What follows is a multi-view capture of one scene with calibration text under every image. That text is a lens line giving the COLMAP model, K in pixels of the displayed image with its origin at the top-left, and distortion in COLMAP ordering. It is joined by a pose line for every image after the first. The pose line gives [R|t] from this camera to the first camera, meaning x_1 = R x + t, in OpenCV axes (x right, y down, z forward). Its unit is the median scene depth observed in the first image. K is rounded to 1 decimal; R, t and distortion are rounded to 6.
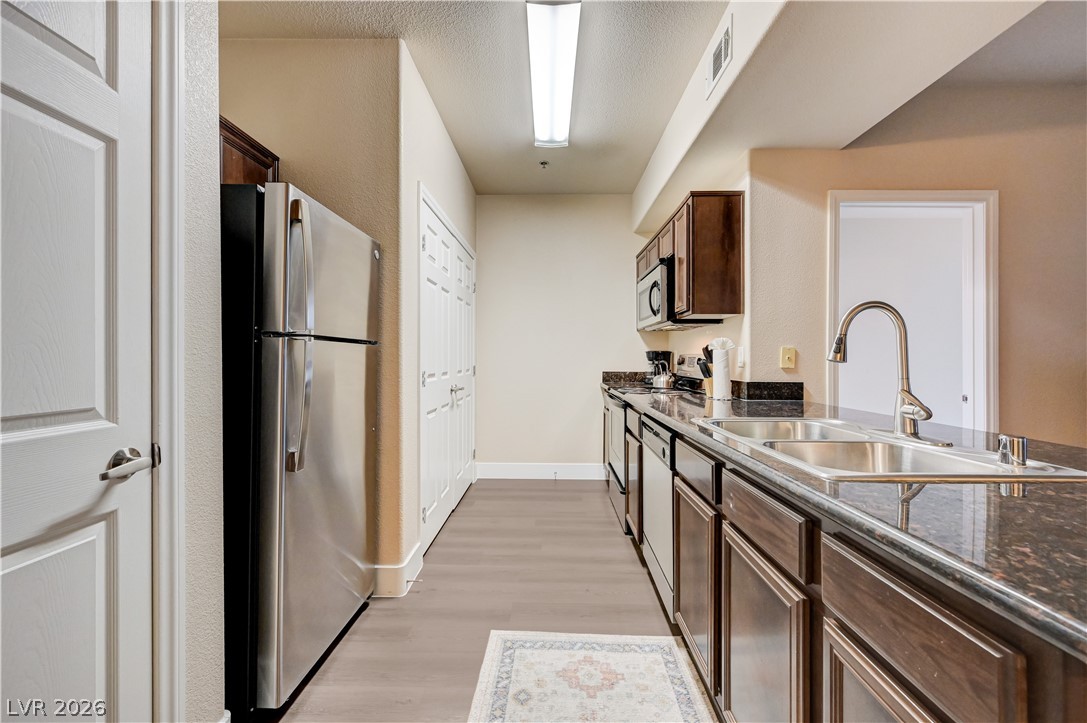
lens RADIAL K [[434.9, 0, 545.8], [0, 434.9, 360.0], [0, 0, 1]] dist [-0.002153, 0.000130]
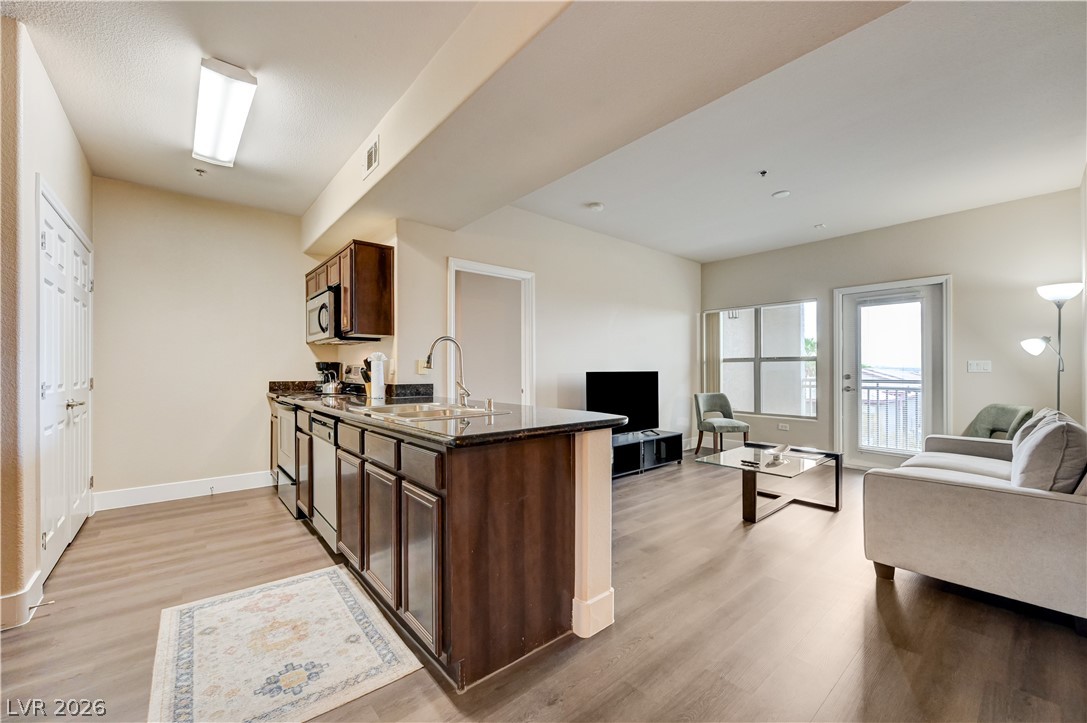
lens RADIAL K [[434.9, 0, 554.1], [0, 434.9, 367.7], [0, 0, 1]] dist [-0.002153, 0.000130]
pose [[0.748016, -0.000925, 0.663680, -0.076916], [0.007583, 0.999946, -0.007153, 0.009496], [-0.663637, 0.010383, 0.747982, -0.353548]]
